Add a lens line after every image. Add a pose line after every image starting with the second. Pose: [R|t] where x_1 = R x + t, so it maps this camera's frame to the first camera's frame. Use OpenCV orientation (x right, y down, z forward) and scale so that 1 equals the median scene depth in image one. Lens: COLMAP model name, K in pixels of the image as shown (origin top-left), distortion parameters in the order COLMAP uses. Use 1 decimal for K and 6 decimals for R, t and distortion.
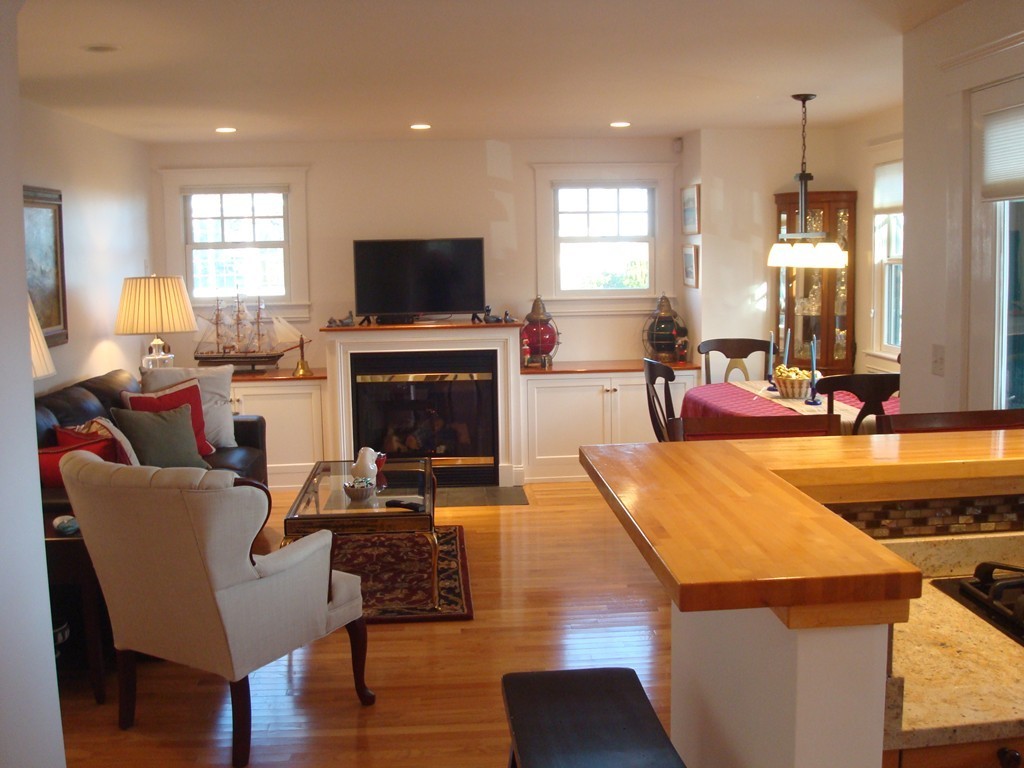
lens RADIAL K [[1064.3, 0, 512.0], [0, 1064.3, 384.0], [0, 0, 1]] dist [-0.087434, -0.062140]
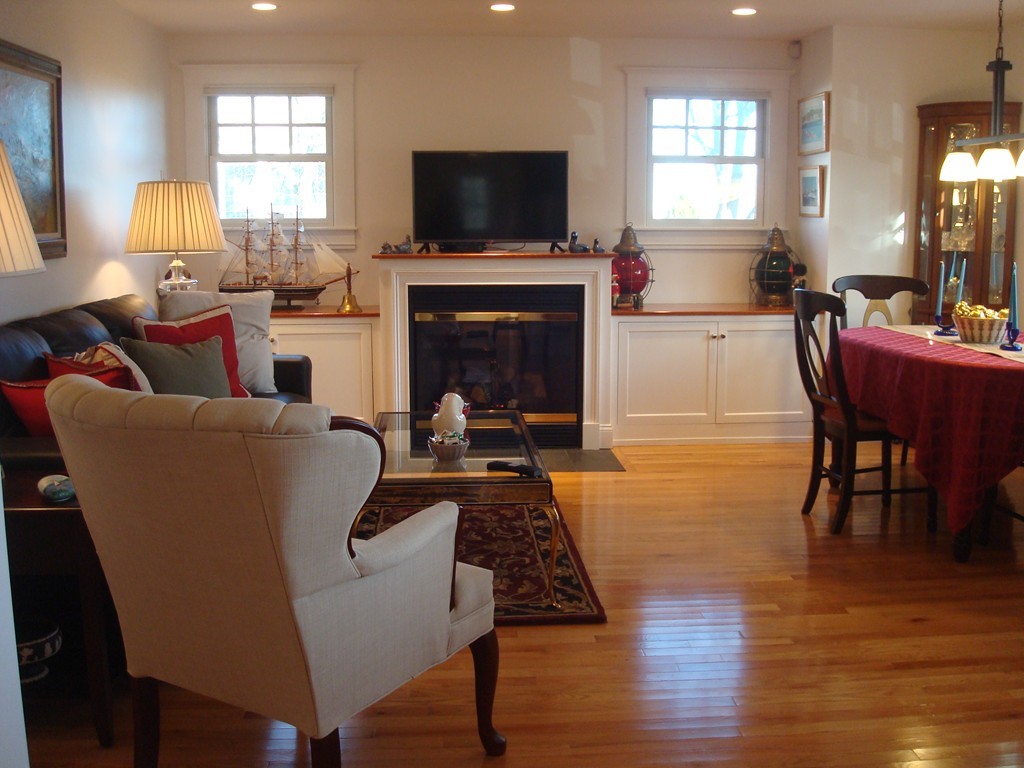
lens RADIAL K [[1064.3, 0, 512.0], [0, 1064.3, 384.0], [0, 0, 1]] dist [-0.087434, -0.062140]
pose [[0.999846, 0.017383, -0.002336, -0.067554], [-0.017306, 0.999409, 0.029688, 0.021608], [0.002850, -0.029643, 0.999556, 0.167227]]
